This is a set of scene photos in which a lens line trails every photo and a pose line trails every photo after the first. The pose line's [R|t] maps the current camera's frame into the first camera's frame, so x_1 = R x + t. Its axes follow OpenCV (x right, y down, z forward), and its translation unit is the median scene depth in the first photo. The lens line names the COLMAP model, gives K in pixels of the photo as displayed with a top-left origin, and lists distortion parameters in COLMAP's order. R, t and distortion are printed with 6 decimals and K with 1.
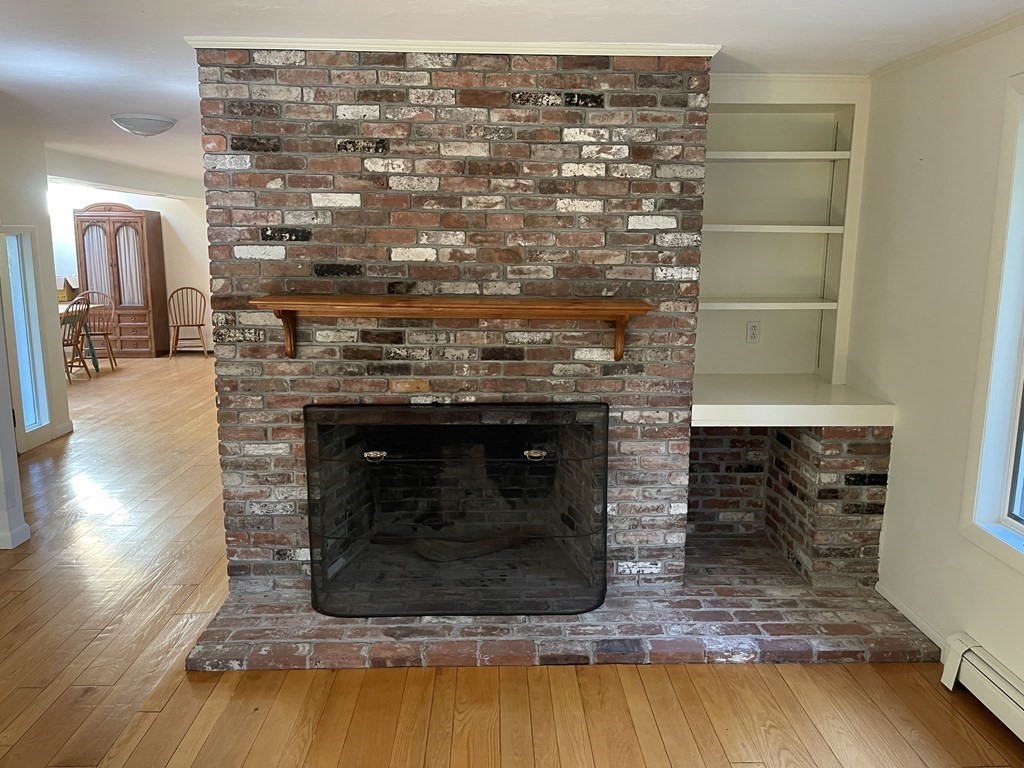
lens RADIAL K [[769.4, 0, 518.9], [0, 769.4, 379.6], [0, 0, 1]] dist [0.047311, -0.079127]
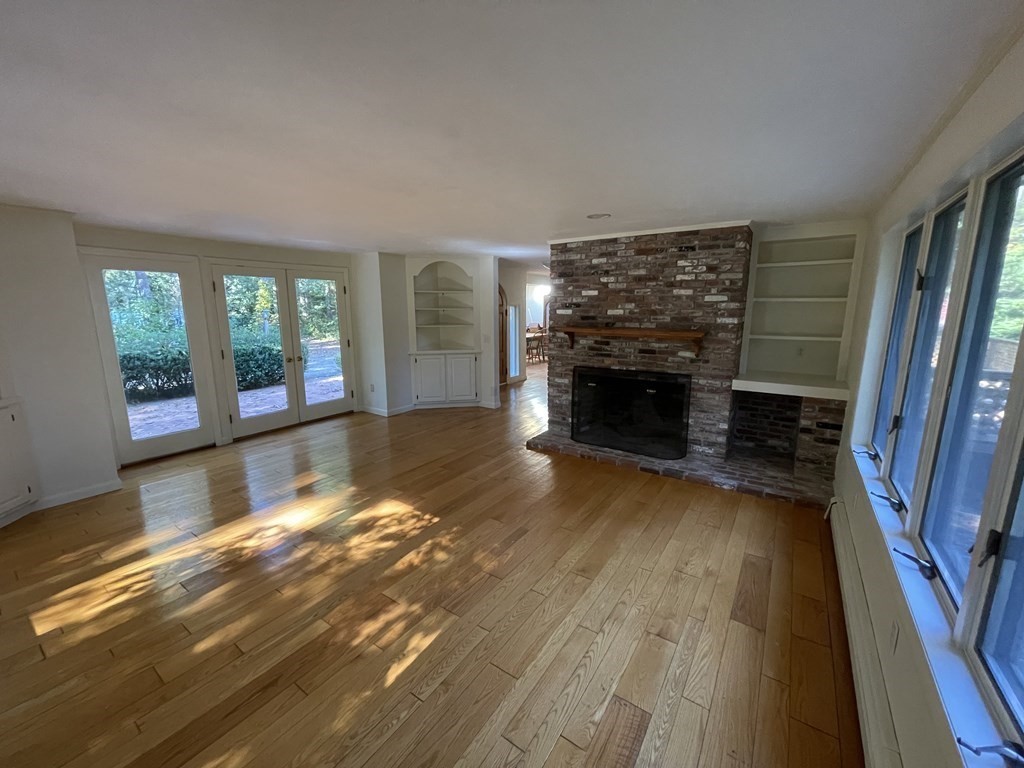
lens RADIAL K [[411.6, 0, 506.4], [0, 411.6, 385.9], [0, 0, 1]] dist [-0.020082, -0.000120]
pose [[0.798958, 0.101480, -0.592763, 0.422469], [-0.093254, 0.994643, 0.044588, 0.061455], [0.594113, 0.019653, 0.804142, -0.352596]]
